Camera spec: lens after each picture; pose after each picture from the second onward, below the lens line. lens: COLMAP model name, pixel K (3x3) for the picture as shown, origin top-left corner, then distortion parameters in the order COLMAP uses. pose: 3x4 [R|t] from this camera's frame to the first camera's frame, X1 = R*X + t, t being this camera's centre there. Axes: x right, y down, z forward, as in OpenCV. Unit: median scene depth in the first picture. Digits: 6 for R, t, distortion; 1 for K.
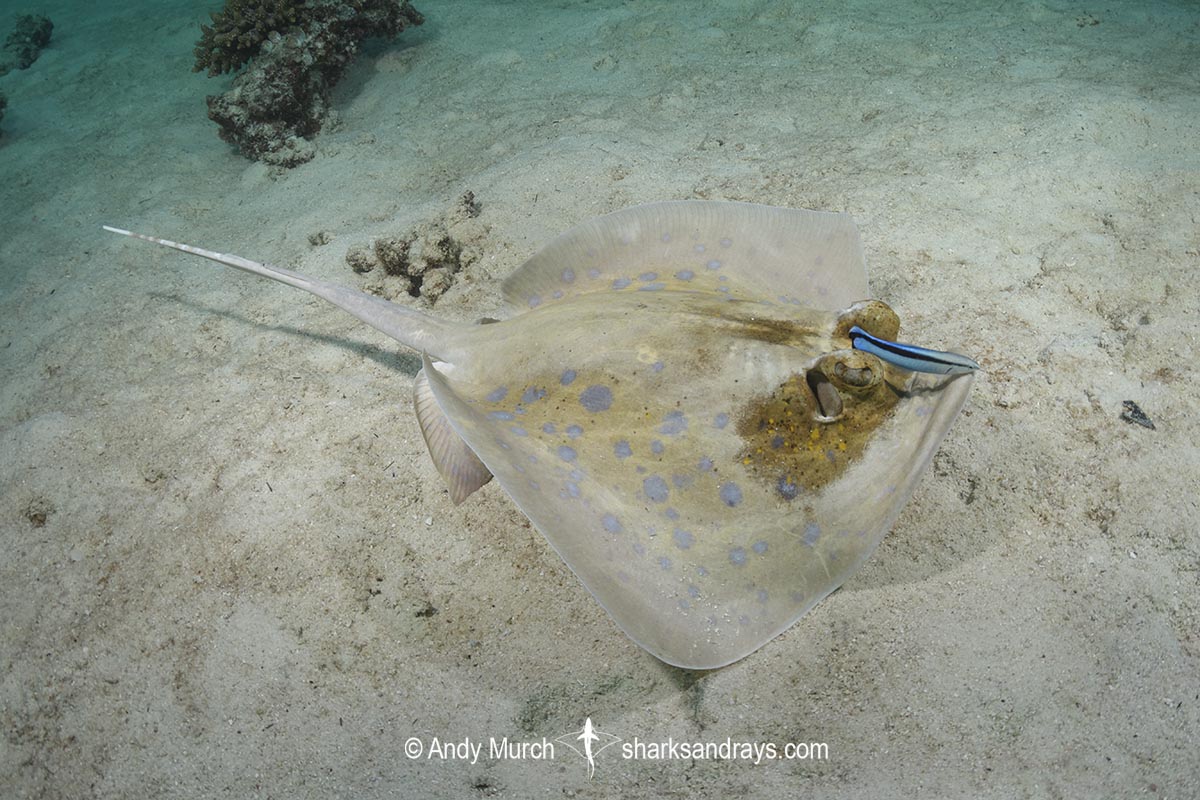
lens RADIAL K [[991.2, 0, 645.4], [0, 991.2, 403.0], [0, 0, 1]] dist [-0.310850, 0.115158]
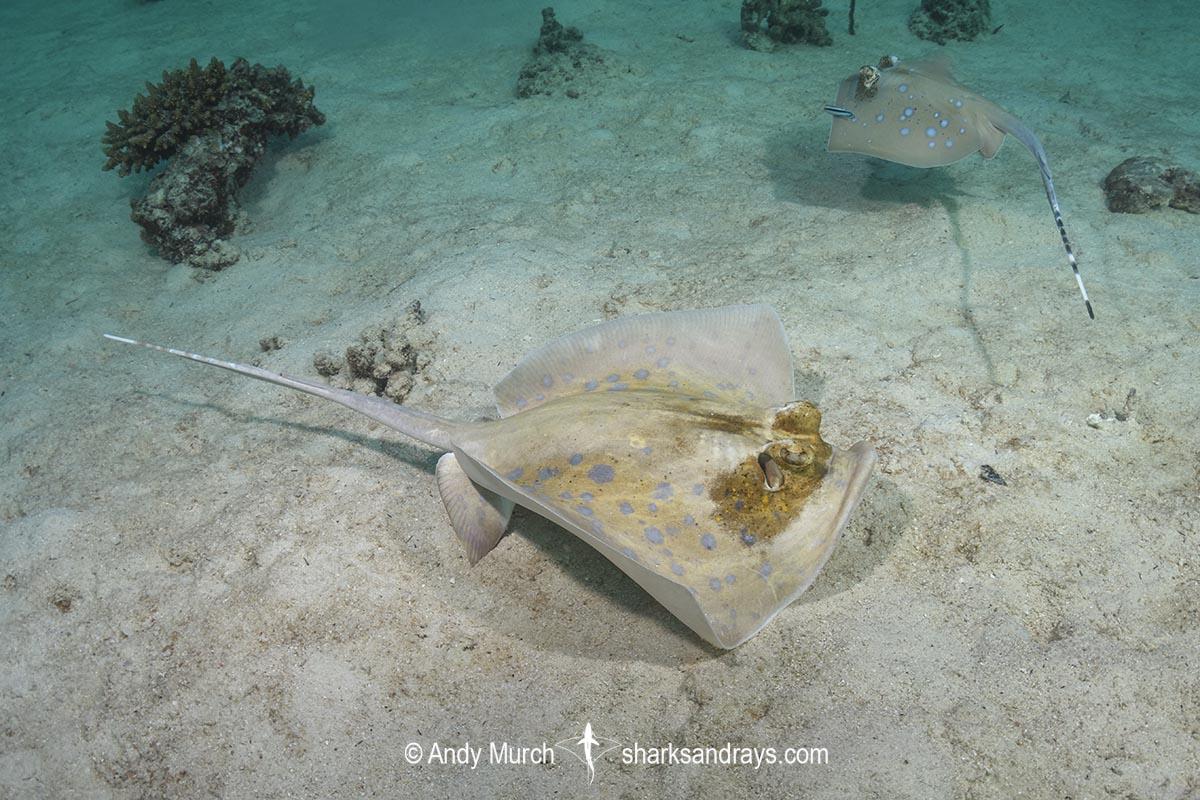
lens RADIAL K [[1099.1, 0, 658.4], [0, 1099.1, 456.3], [0, 0, 1]] dist [-0.314649, 0.122522]
pose [[0.984563, -0.032350, 0.172014, -0.135761], [0.037271, 0.998981, -0.025451, 0.004717], [-0.171016, 0.031469, 0.984766, -0.296360]]
